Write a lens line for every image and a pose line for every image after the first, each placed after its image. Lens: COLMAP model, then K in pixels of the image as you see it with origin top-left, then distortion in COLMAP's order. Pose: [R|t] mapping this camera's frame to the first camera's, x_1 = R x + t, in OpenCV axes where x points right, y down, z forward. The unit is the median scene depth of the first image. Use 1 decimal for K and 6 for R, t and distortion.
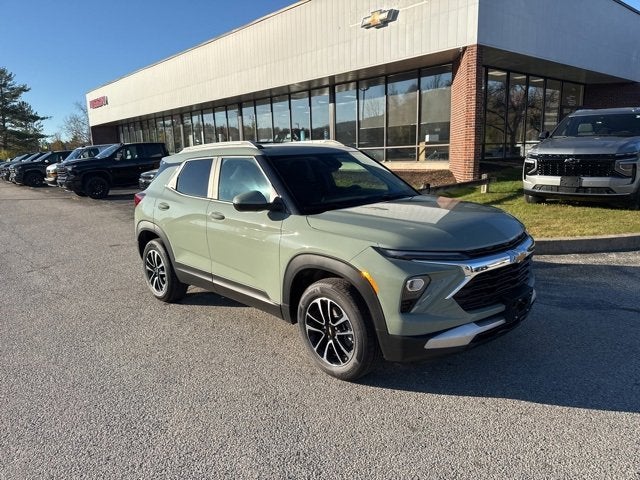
lens RADIAL K [[445.8, 0, 324.5], [0, 445.8, 241.2], [0, 0, 1]] dist [0.042647, -0.050174]
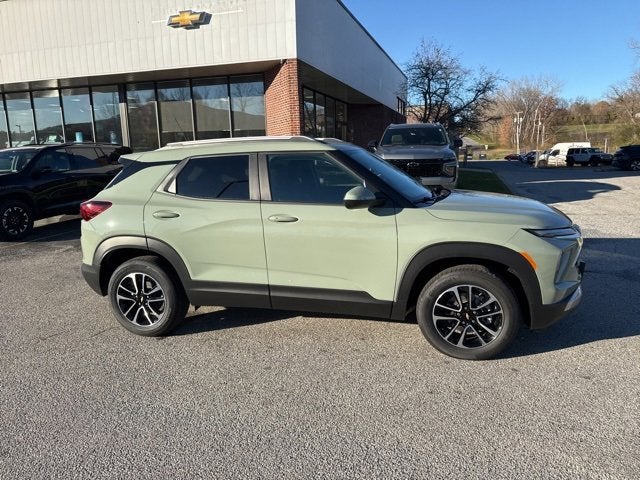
lens RADIAL K [[443.5, 0, 323.9], [0, 443.5, 236.1], [0, 0, 1]] dist [0.078886, -0.122421]
pose [[0.857183, -0.082797, 0.508313, -0.485900], [0.098201, 0.995160, -0.003502, -0.008695], [-0.505563, 0.052919, 0.861165, 0.159018]]
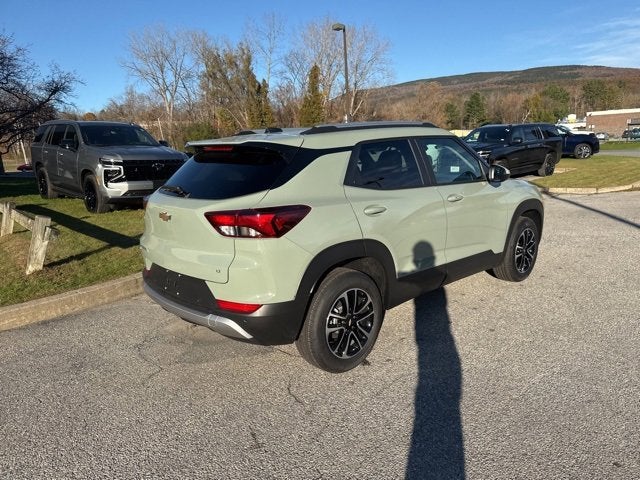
lens RADIAL K [[447.7, 0, 325.5], [0, 447.7, 239.6], [0, 0, 1]] dist [0.034394, -0.038355]
pose [[0.028087, -0.166064, 0.985715, -0.951939], [0.224367, 0.961990, 0.155674, -0.143958], [-0.974100, 0.216790, 0.064279, 0.961199]]
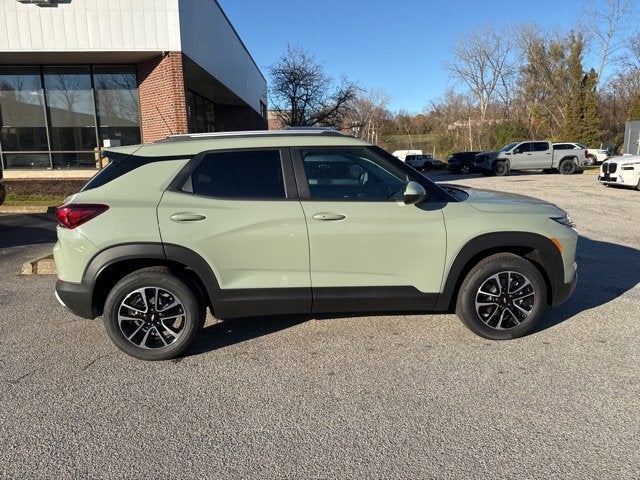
lens RADIAL K [[445.8, 0, 324.5], [0, 445.8, 241.2], [0, 0, 1]] dist [0.042647, -0.050174]
pose [[0.639828, -0.120986, 0.758935, -0.696383], [0.141182, 0.989228, 0.038673, -0.034594], [-0.755439, 0.082404, 0.650017, 0.362387]]
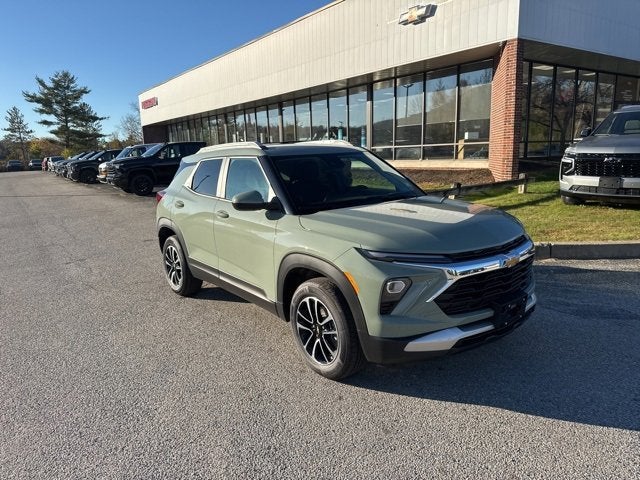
lens RADIAL K [[446.1, 0, 320.0], [0, 446.1, 240.0], [0, 0, 1]] dist [0.044030, -0.053464]
pose [[0.994268, 0.019785, -0.105066, 0.073594], [-0.019611, 0.999804, 0.002697, -0.003584], [0.105099, -0.000621, 0.994462, -0.004928]]
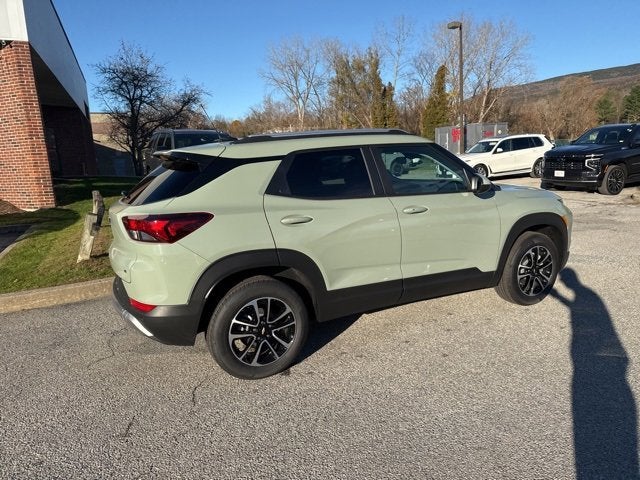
lens RADIAL K [[445.8, 0, 324.5], [0, 445.8, 241.2], [0, 0, 1]] dist [0.042647, -0.050174]
pose [[0.302152, -0.155854, 0.940433, -0.899924], [0.210071, 0.973177, 0.093787, -0.092374], [-0.929825, 0.169220, 0.326788, 0.694226]]
